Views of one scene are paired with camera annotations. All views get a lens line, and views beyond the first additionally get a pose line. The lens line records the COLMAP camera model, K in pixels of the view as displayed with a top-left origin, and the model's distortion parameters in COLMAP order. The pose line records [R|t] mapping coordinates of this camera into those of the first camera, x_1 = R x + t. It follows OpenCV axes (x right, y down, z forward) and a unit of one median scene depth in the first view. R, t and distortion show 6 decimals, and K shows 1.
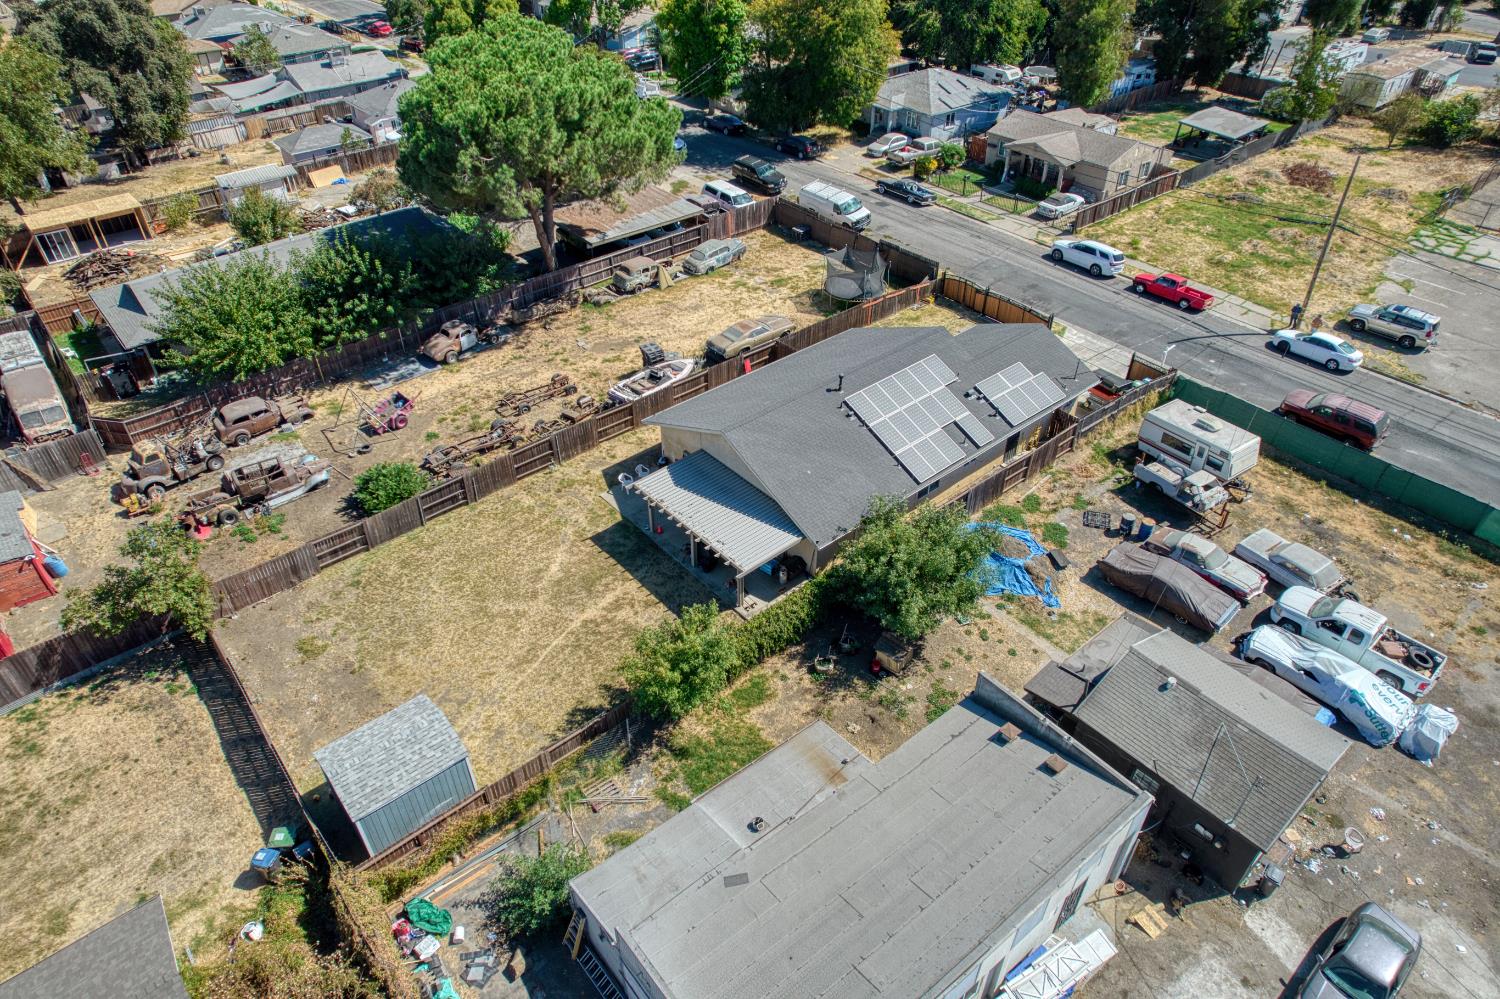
lens RADIAL K [[961.5, 0, 753.0], [0, 961.5, 497.6], [0, 0, 1]] dist [-0.069876, 0.056566]
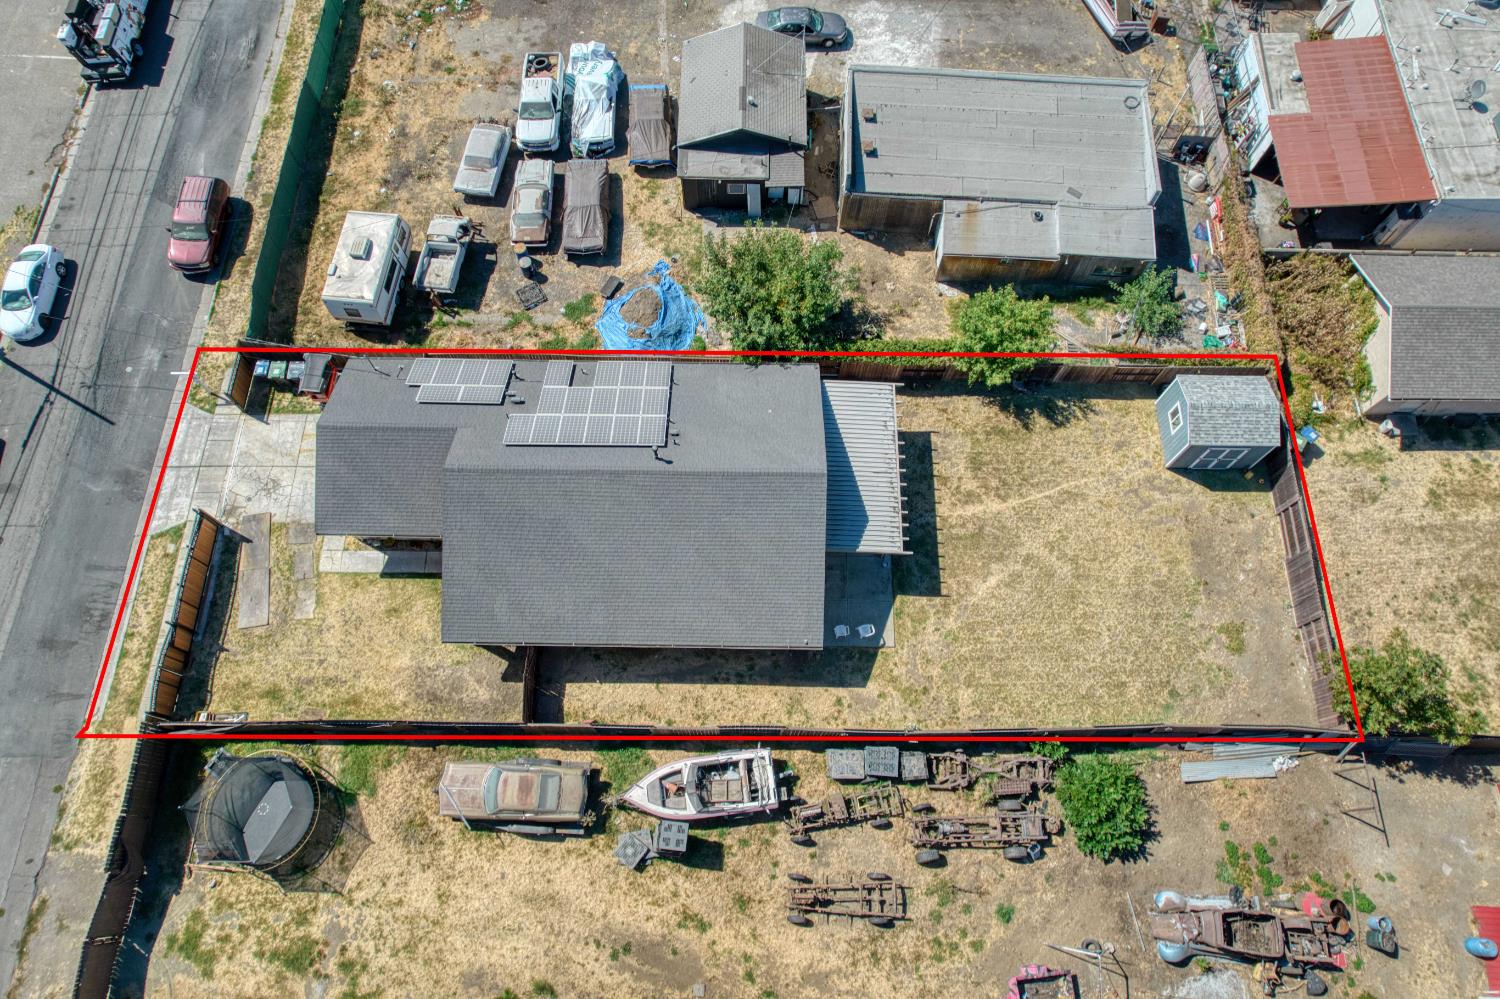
lens RADIAL K [[955.7, 0, 746.4], [0, 955.7, 501.1], [0, 0, 1]] dist [-0.070405, 0.058124]
pose [[-0.748737, -0.618196, 0.239223, -0.154714], [0.398825, -0.131869, 0.907496, -0.680134], [-0.529464, 0.774884, 0.345287, 0.568132]]
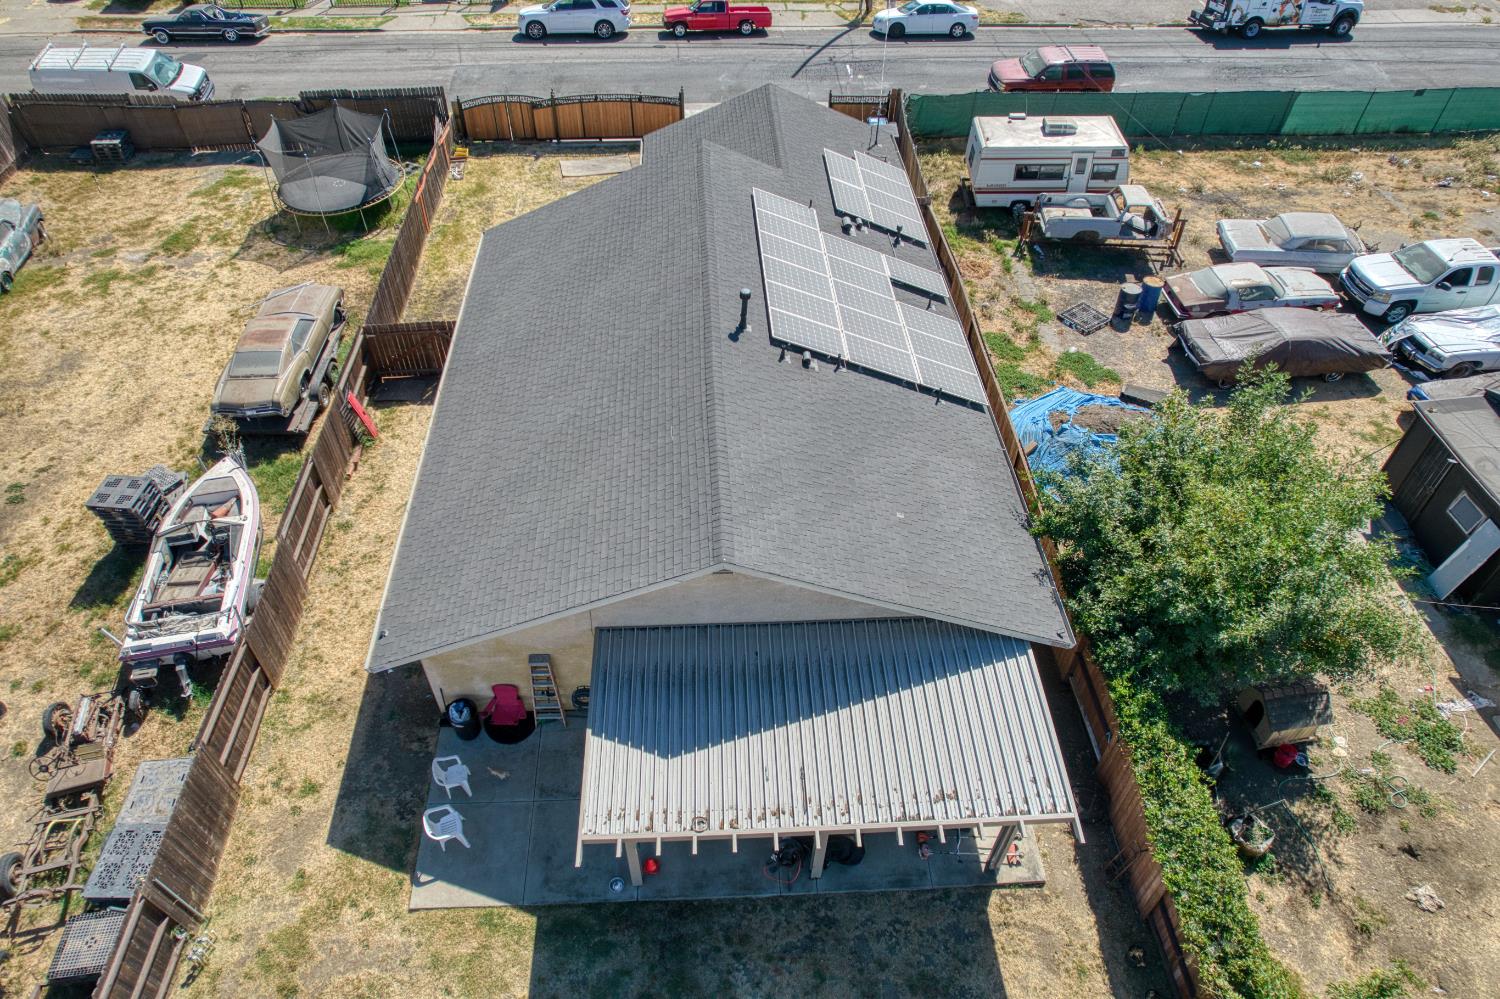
lens RADIAL K [[961.2, 0, 745.9], [0, 961.2, 496.3], [0, 0, 1]] dist [-0.091782, 0.086918]
pose [[0.612898, -0.561262, 0.556185, -0.161059], [0.478983, 0.823720, 0.303415, -0.146486], [-0.628436, 0.080440, 0.773691, 0.537602]]
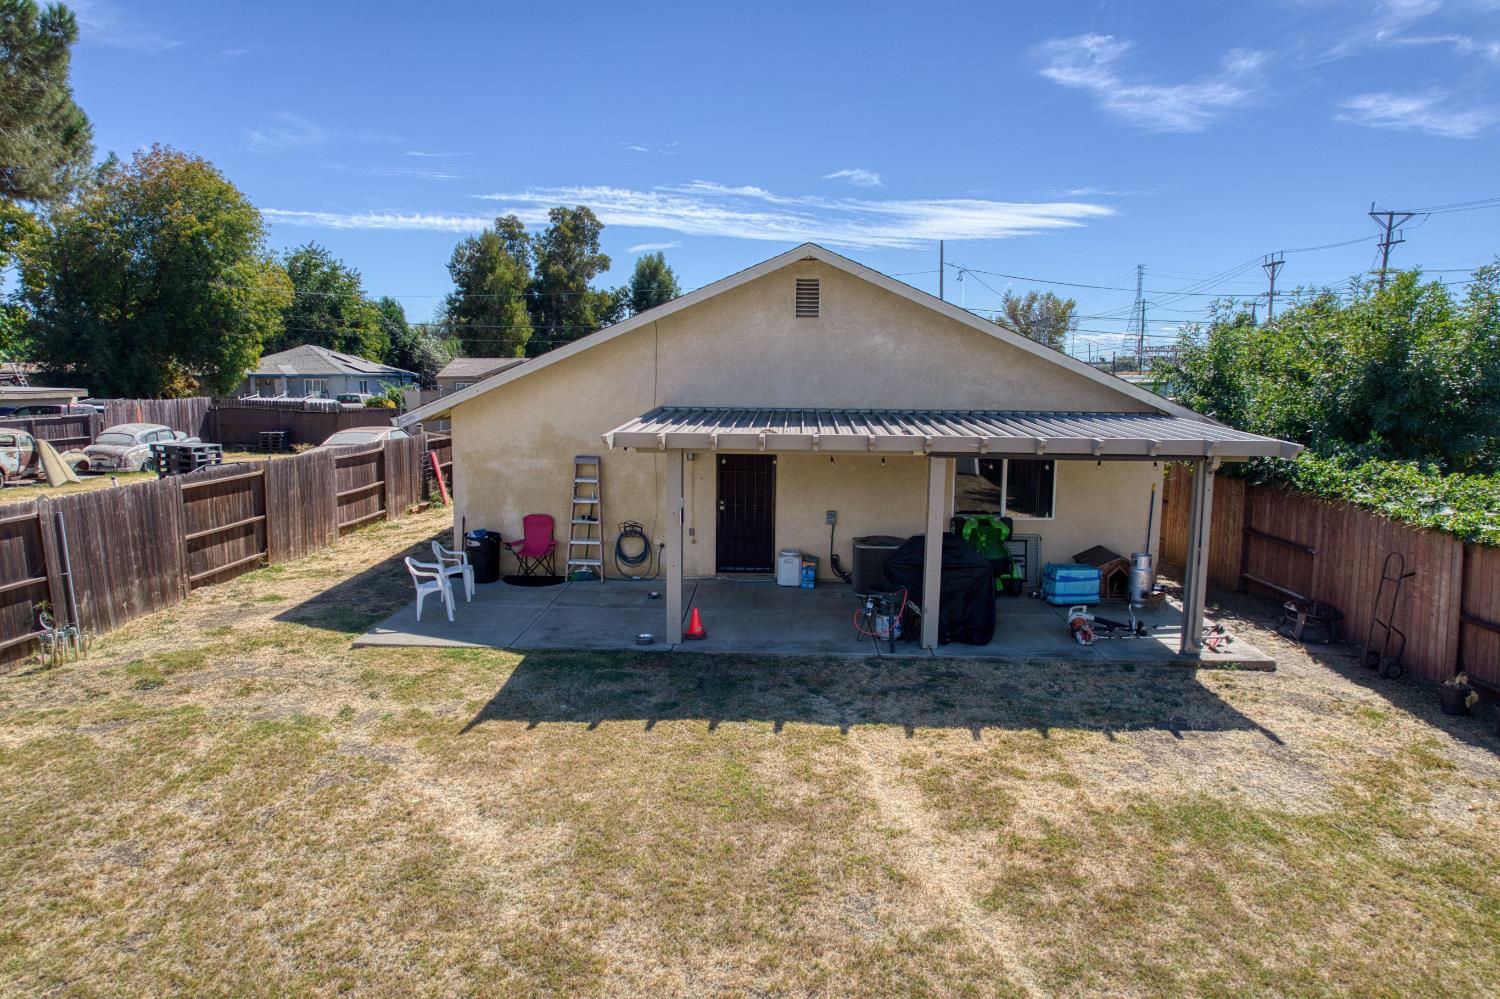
lens RADIAL K [[955.7, 0, 746.4], [0, 955.7, 501.1], [0, 0, 1]] dist [-0.070405, 0.058124]
pose [[0.682163, -0.093314, 0.725221, -0.223456], [0.443416, 0.841433, -0.308823, 0.074568], [-0.581408, 0.532243, 0.615372, 0.644360]]
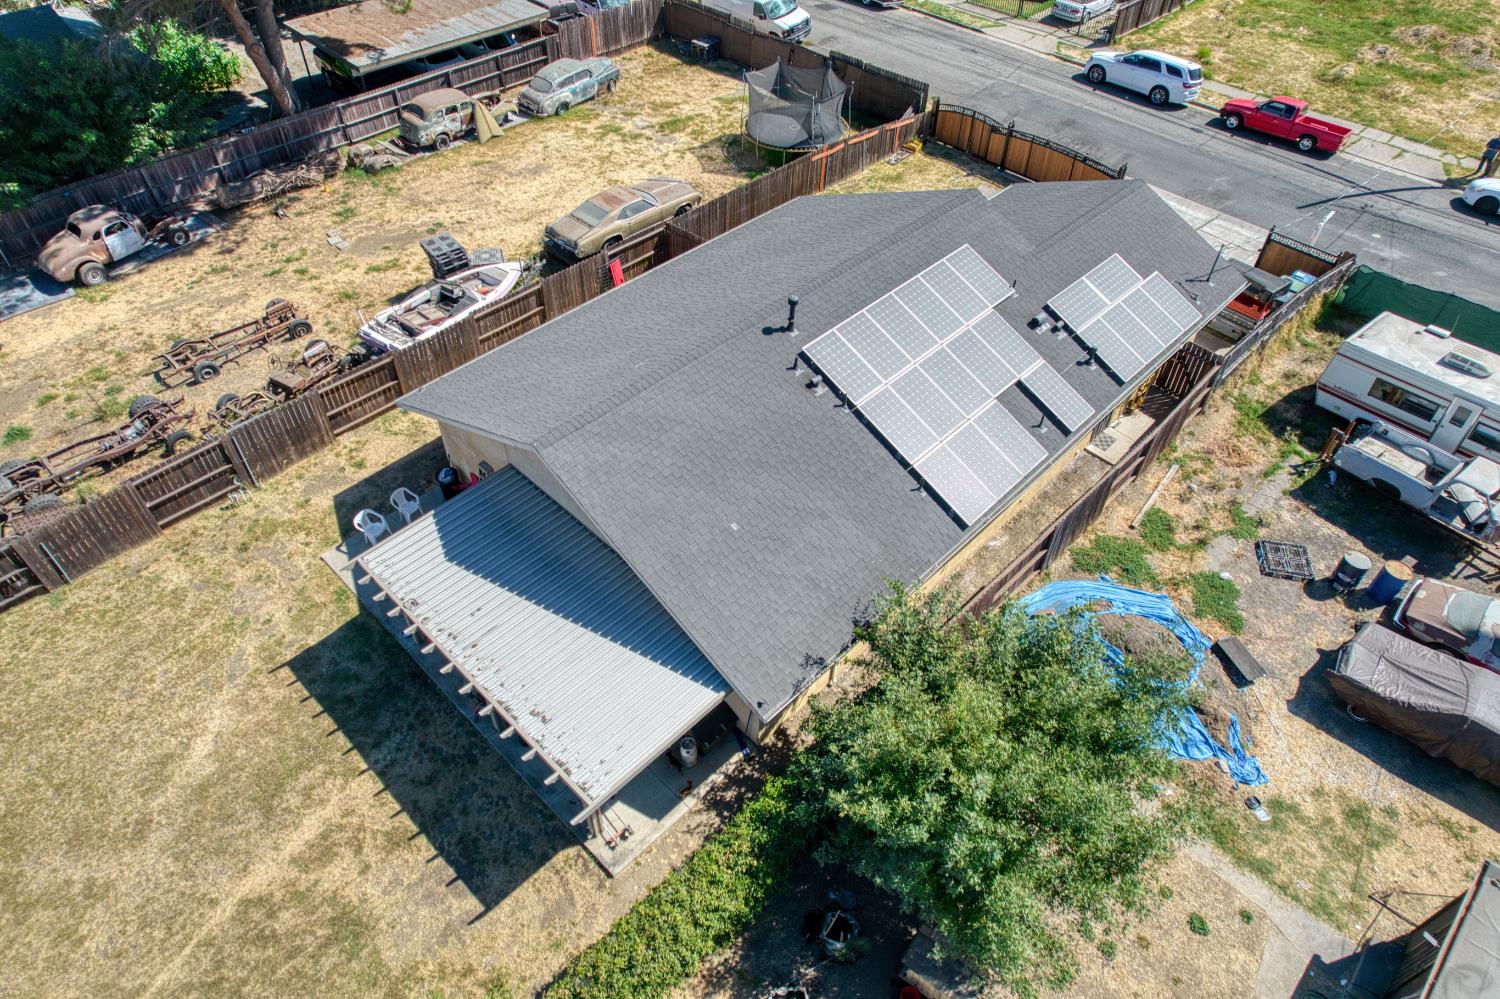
lens RADIAL K [[959.0, 0, 750.0], [0, 959.0, 499.5], [0, 0, 1]] dist [-0.088373, 0.081443]
pose [[0.996356, -0.050968, 0.068388, 0.026717], [0.041509, 0.990215, 0.133231, -0.074455], [-0.074509, -0.129907, 0.988723, 0.417833]]
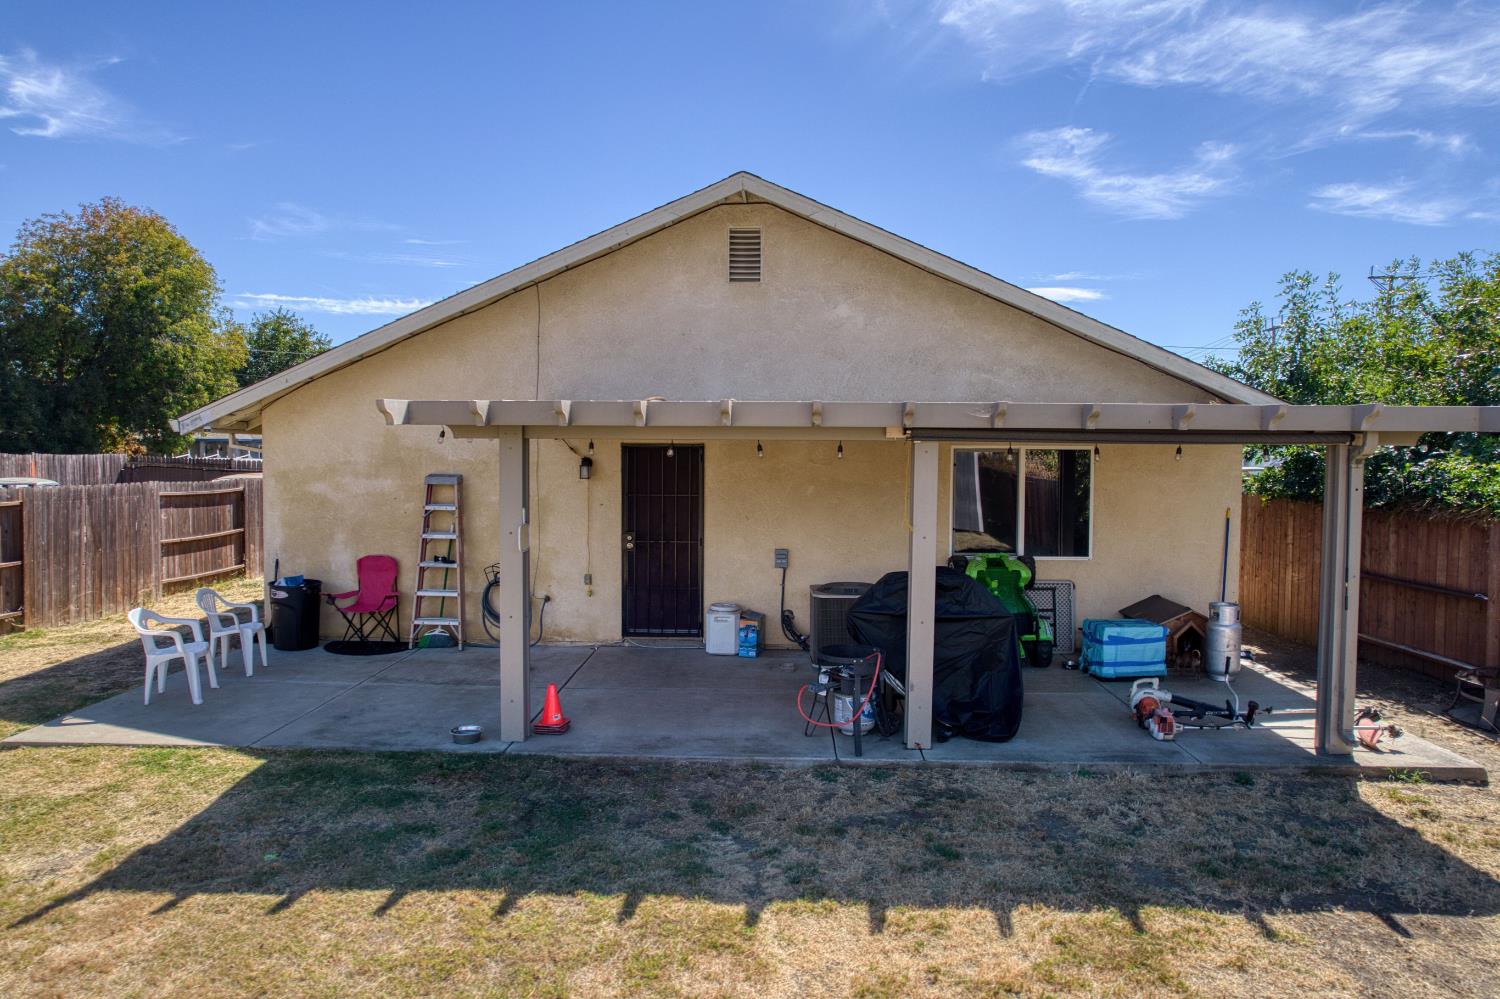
lens RADIAL K [[956.1, 0, 743.7], [0, 956.1, 493.6], [0, 0, 1]] dist [-0.085880, 0.077541]
pose [[0.678900, -0.027508, 0.733715, -0.158523], [0.447313, 0.807935, -0.383604, 0.066079], [-0.582242, 0.588630, 0.560811, 0.686971]]
